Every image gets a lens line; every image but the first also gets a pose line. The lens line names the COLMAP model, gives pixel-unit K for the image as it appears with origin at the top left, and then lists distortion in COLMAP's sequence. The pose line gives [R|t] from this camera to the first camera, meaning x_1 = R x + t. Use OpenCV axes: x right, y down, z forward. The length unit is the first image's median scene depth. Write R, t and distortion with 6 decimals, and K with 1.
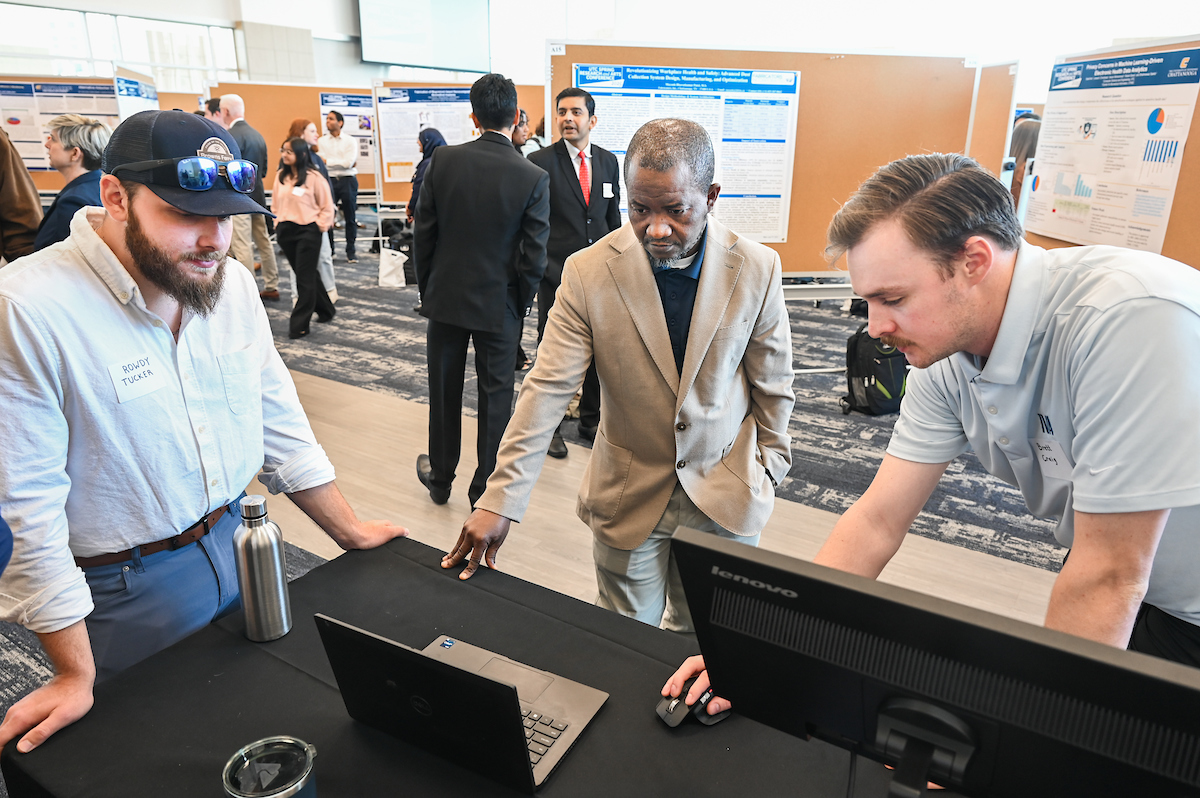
lens RADIAL K [[834.0, 0, 600.0], [0, 834.0, 399.0], [0, 0, 1]] dist [0.002051, 0.000409]
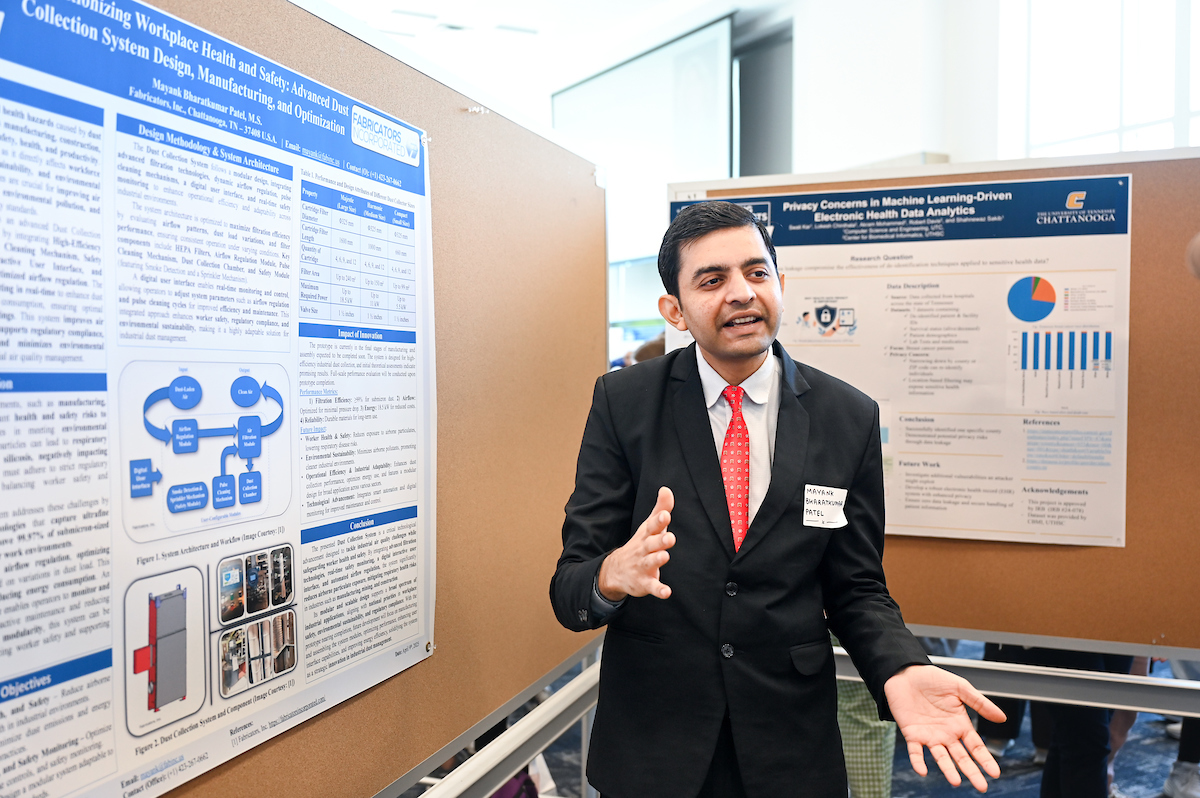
lens RADIAL K [[1230.1, 0, 600.0], [0, 1230.1, 399.0], [0, 0, 1]] dist [-0.003296, 0.002035]
pose [[0.459839, -0.034732, 0.887323, -0.159157], [0.283562, 0.952663, -0.109662, -0.229340], [-0.841511, 0.302038, 0.447920, 0.784005]]
